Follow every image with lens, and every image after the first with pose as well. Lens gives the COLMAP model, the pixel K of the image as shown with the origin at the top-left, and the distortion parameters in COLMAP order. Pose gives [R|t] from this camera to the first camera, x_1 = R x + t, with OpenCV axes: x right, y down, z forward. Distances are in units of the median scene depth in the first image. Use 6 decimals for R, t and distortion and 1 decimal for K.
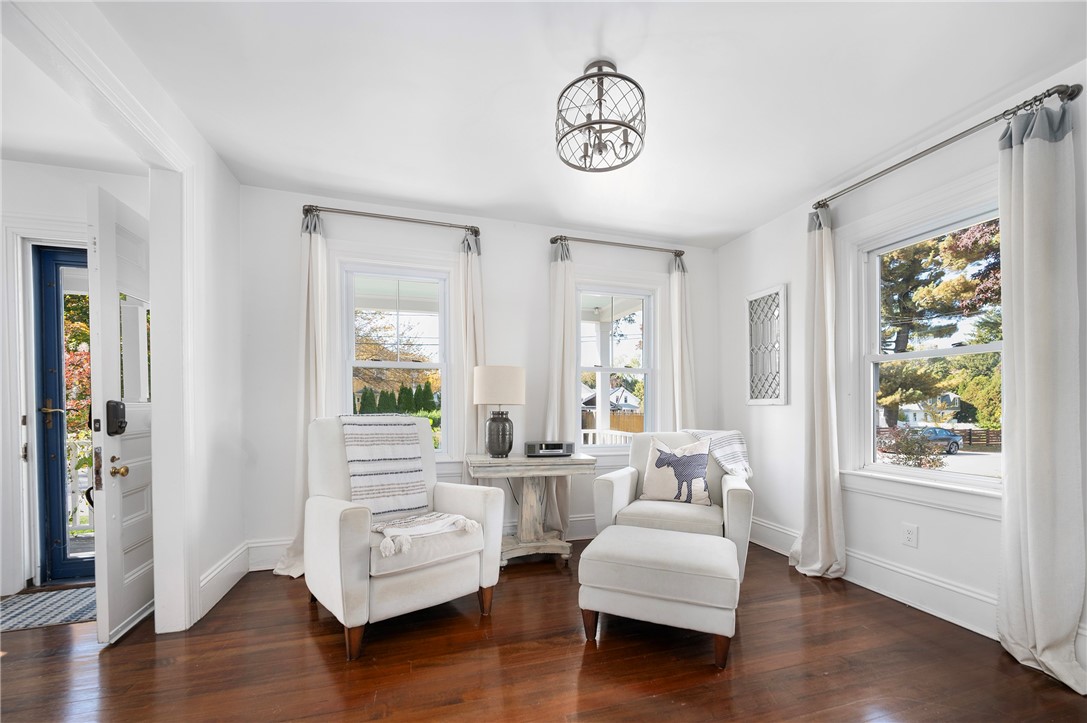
lens RADIAL K [[437.6, 0, 544.2], [0, 437.6, 408.6], [0, 0, 1]] dist [-0.002144, -0.000218]
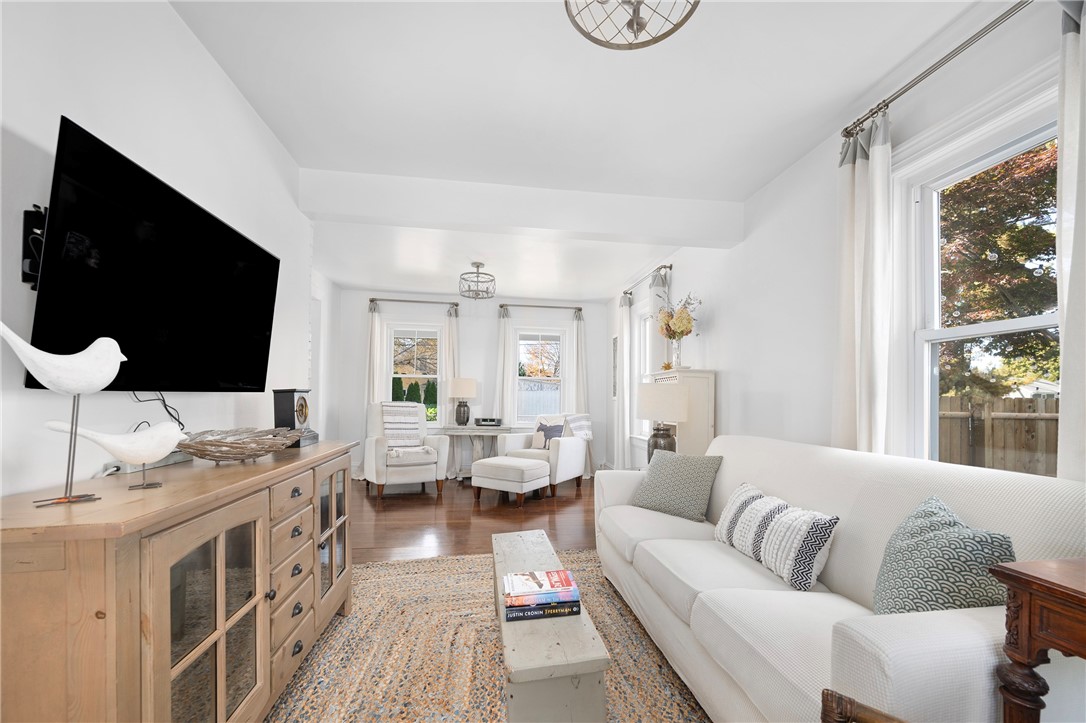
lens RADIAL K [[433.9, 0, 546.7], [0, 433.9, 403.0], [0, 0, 1]] dist [-0.006586, -0.000281]
pose [[0.987764, 0.017999, -0.154915, 0.570451], [-0.017042, 0.999827, 0.007501, -0.006810], [0.155024, -0.004769, 0.987899, -0.846785]]
